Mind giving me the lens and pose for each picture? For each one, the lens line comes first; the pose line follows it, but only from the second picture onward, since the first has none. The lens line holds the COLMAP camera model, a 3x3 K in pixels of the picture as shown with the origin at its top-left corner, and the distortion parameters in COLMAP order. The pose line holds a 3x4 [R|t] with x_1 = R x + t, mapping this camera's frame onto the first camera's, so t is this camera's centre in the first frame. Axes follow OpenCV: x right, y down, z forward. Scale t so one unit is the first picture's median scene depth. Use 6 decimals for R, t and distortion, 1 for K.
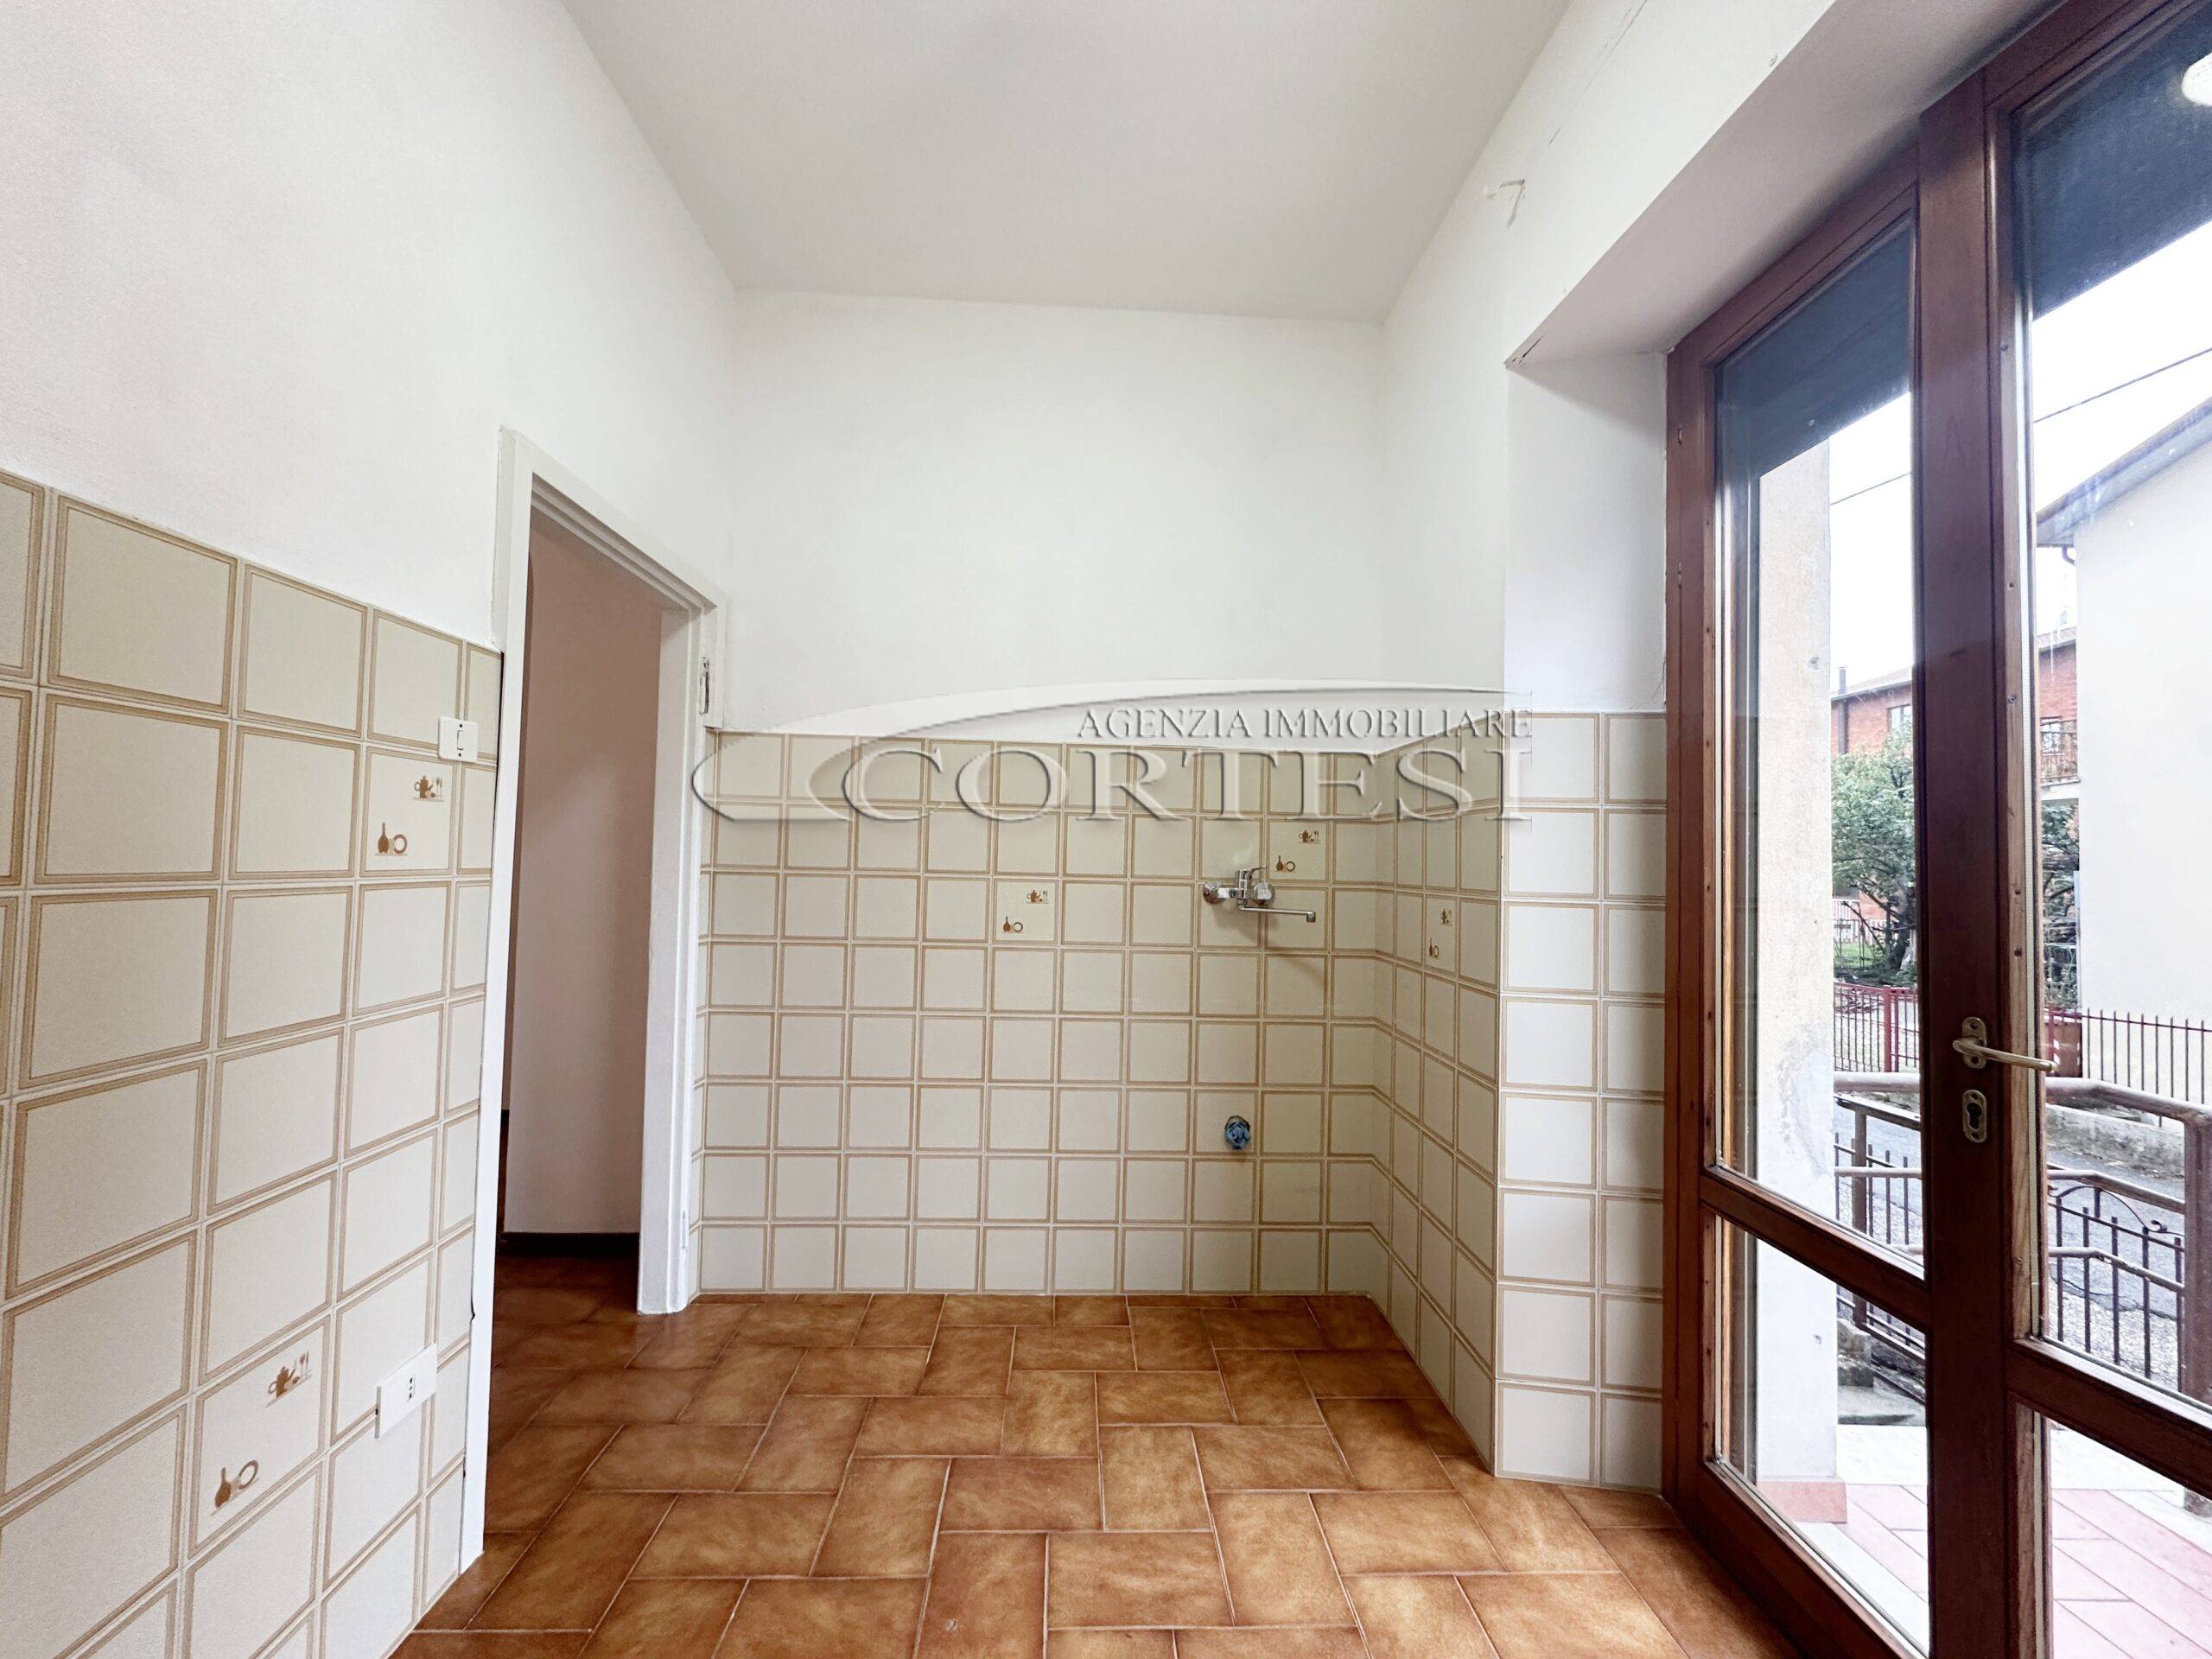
lens RADIAL K [[879.6, 0, 1096.7], [0, 879.6, 827.2], [0, 0, 1]] dist [-0.005153, 0.000842]
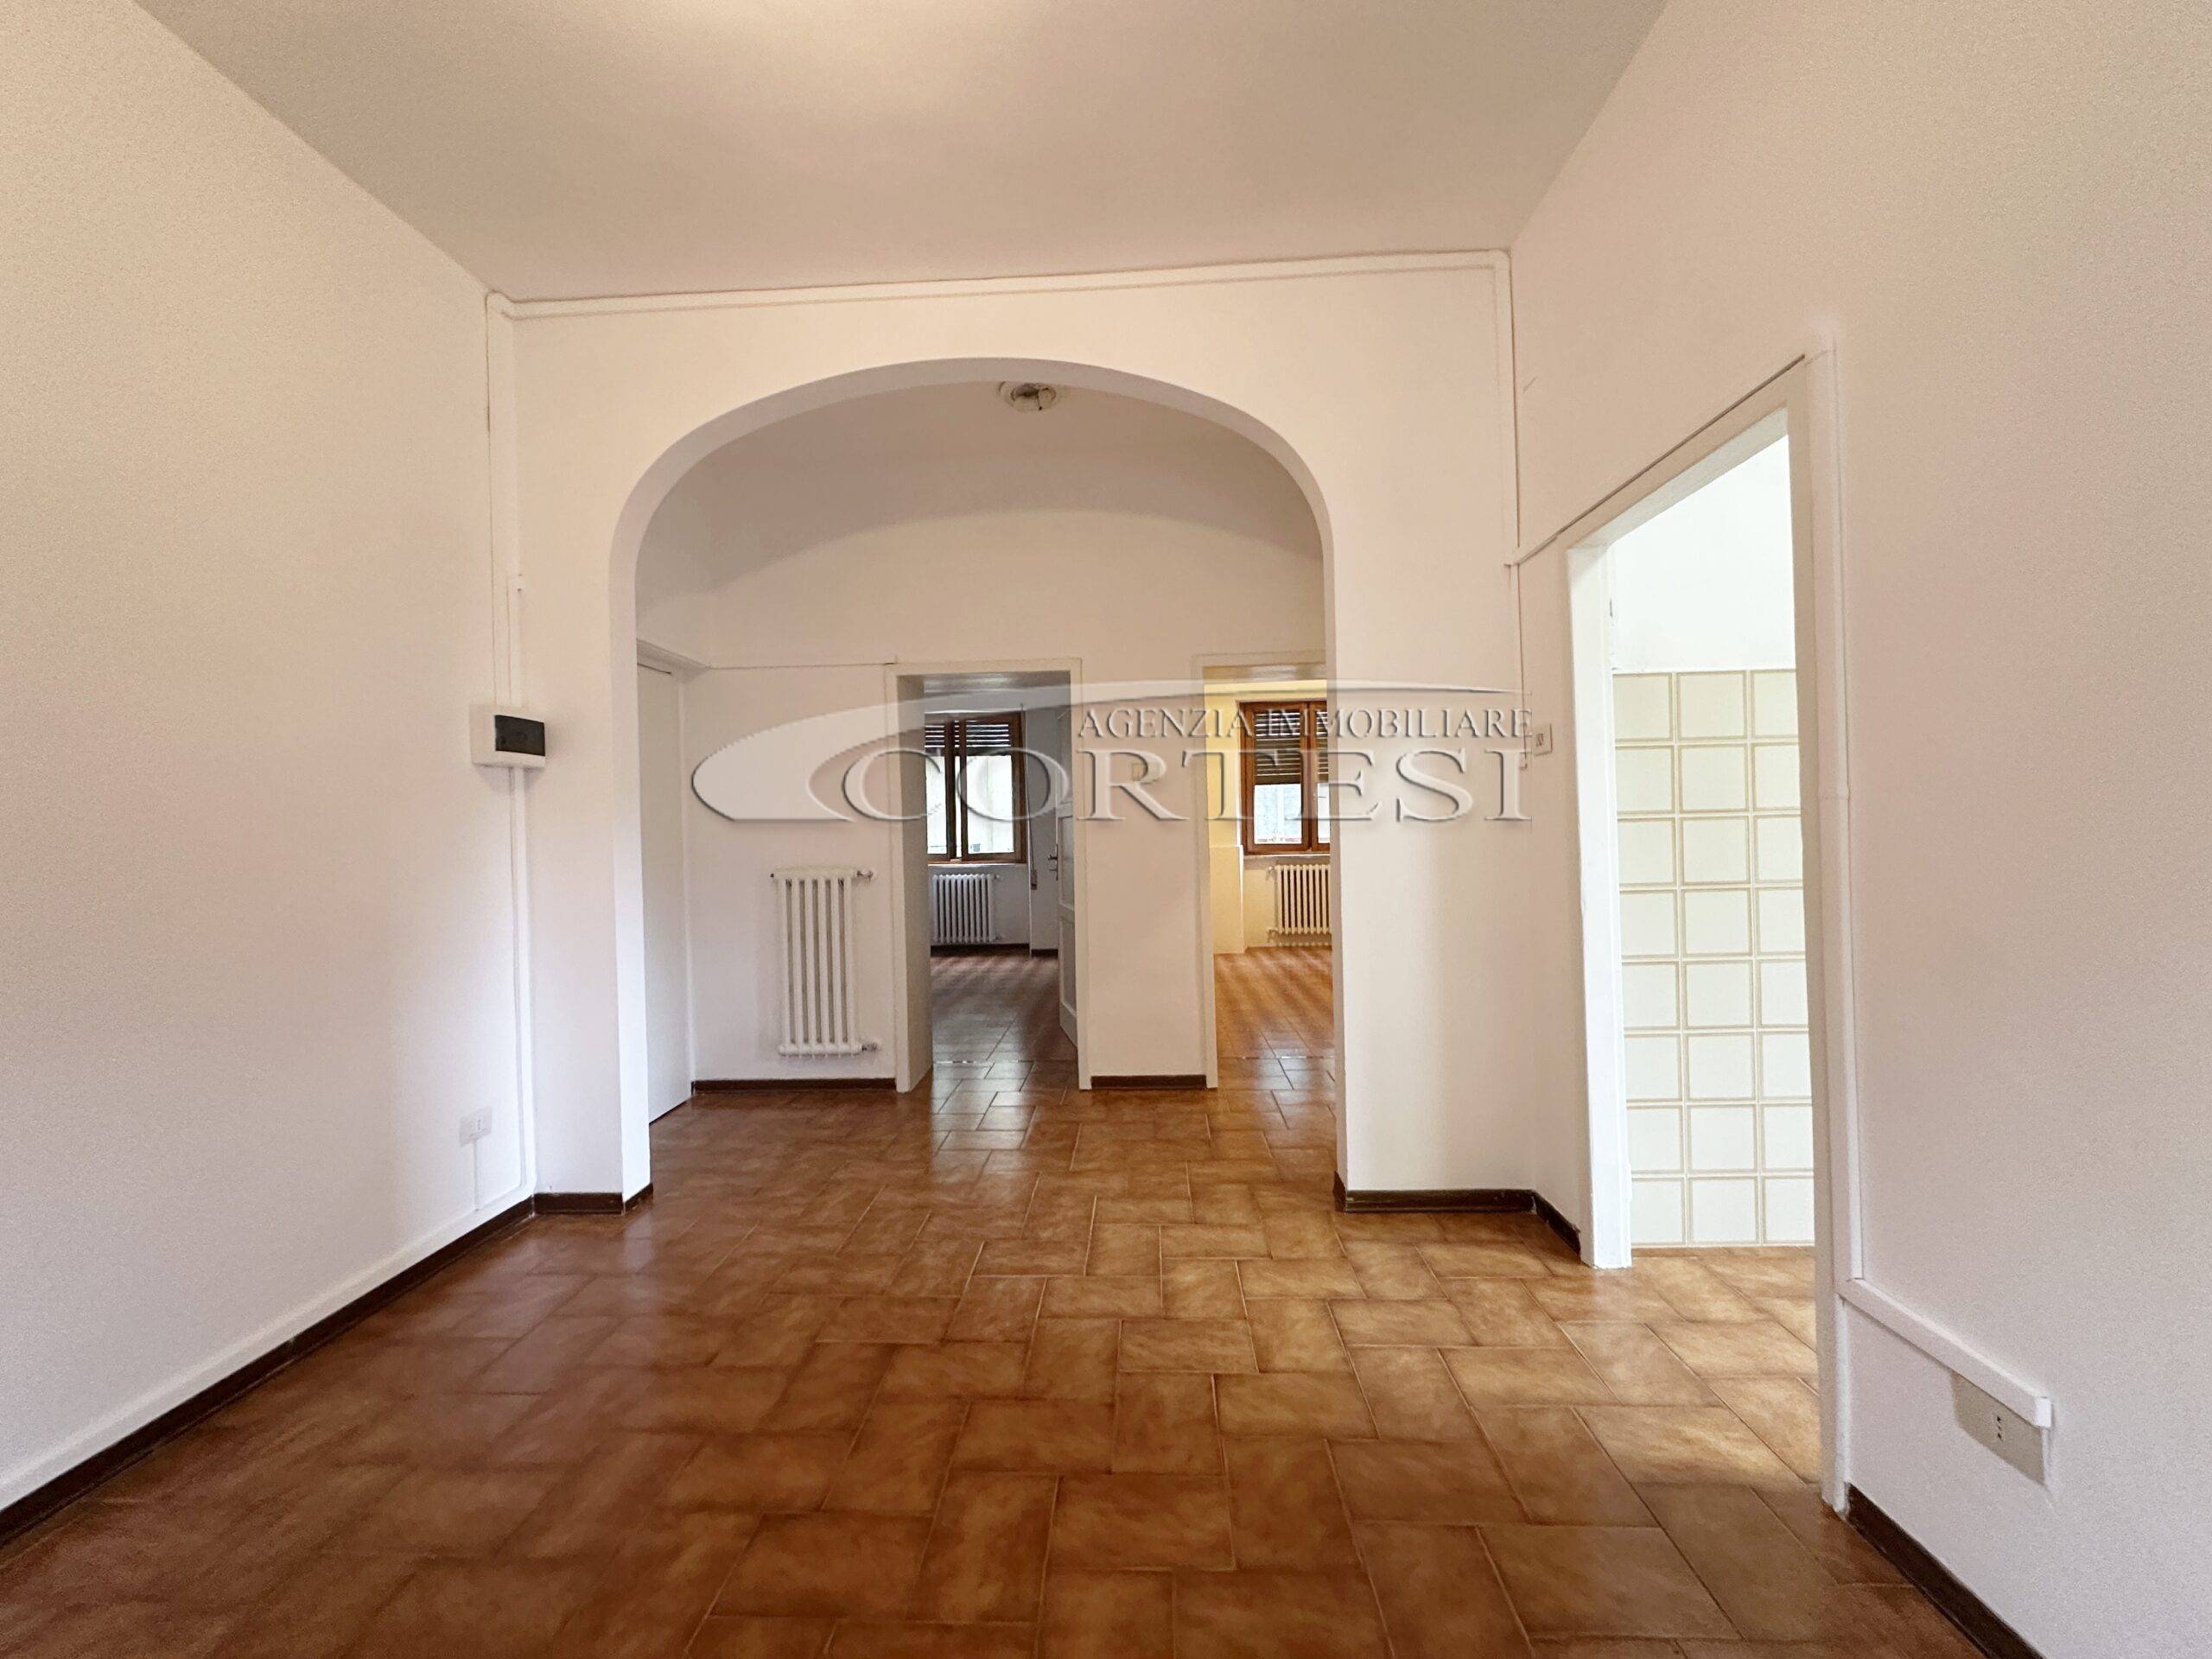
lens RADIAL K [[879.6, 0, 1109.4], [0, 879.6, 829.6], [0, 0, 1]] dist [-0.005153, 0.000842]
pose [[0.995264, -0.051283, -0.082583, -1.325836], [0.054815, 0.997651, 0.041088, -0.011893], [0.080282, -0.045420, 0.995737, -0.006449]]
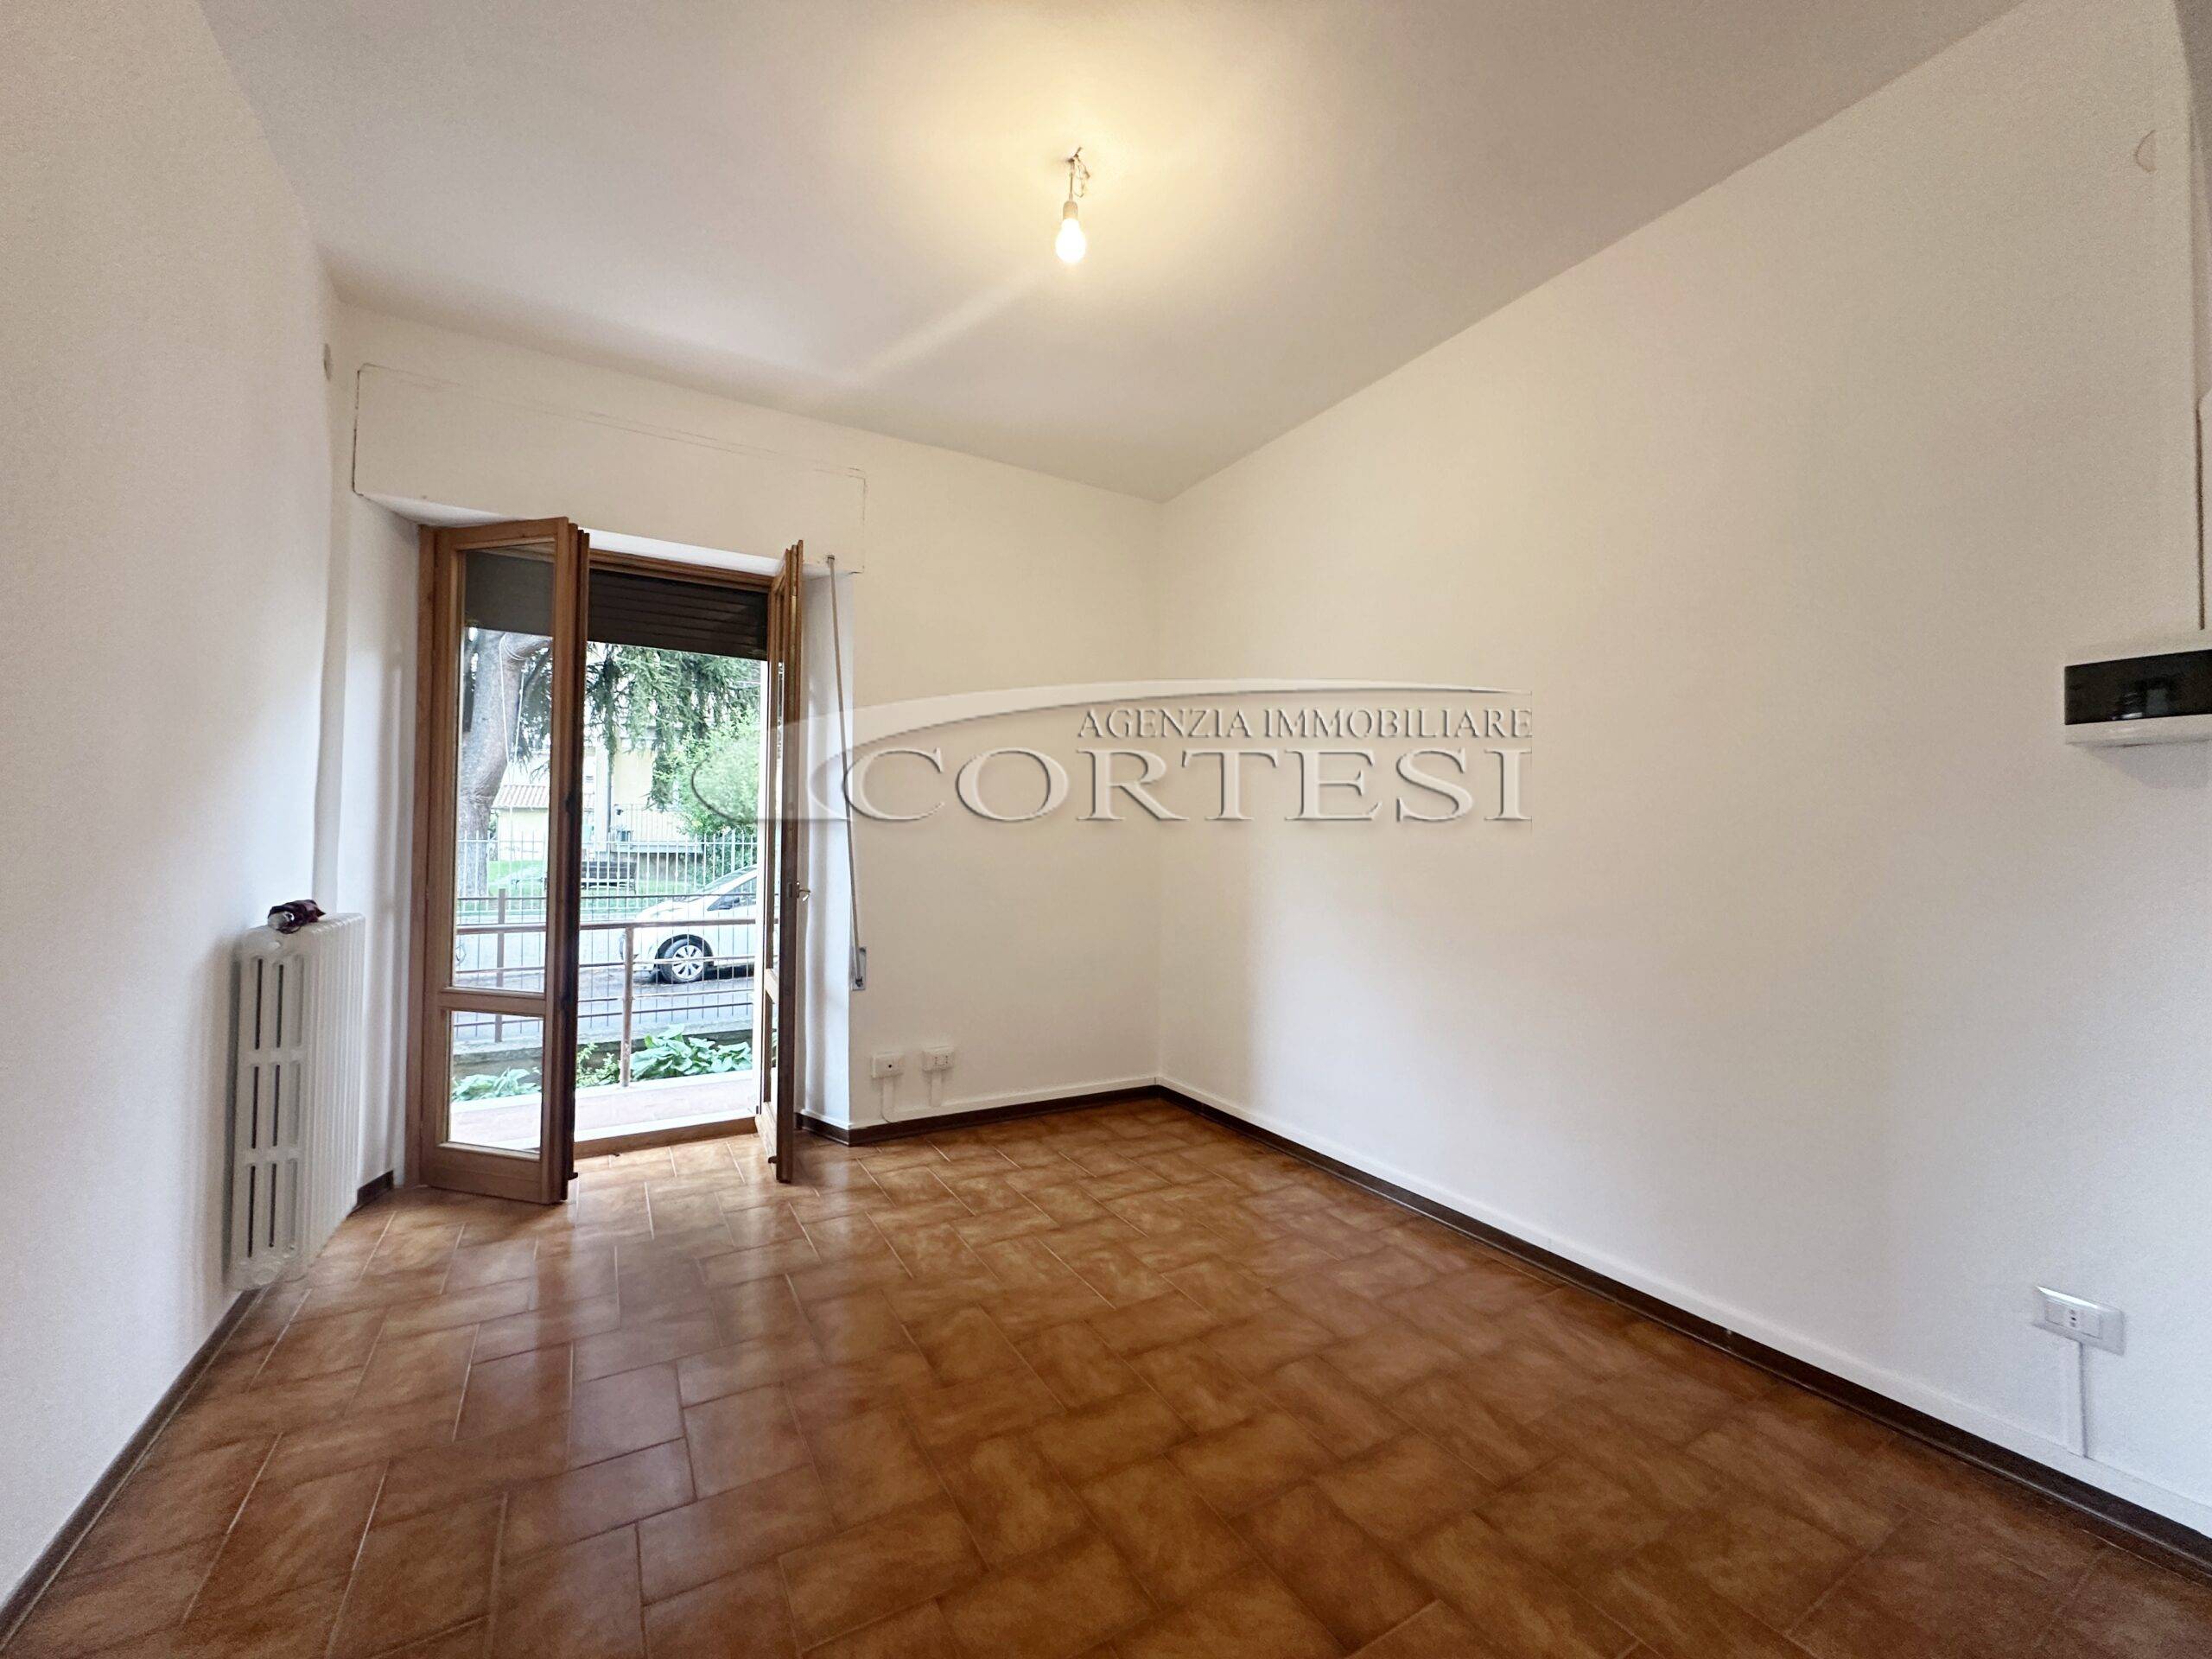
lens RADIAL K [[879.6, 0, 1096.1], [0, 879.6, 820.5], [0, 0, 1]] dist [-0.005153, 0.000842]
pose [[-0.887760, -0.047624, -0.457836, -1.154043], [-0.014748, 0.997066, -0.075117, 0.047210], [0.460070, -0.059933, -0.885858, 1.791505]]
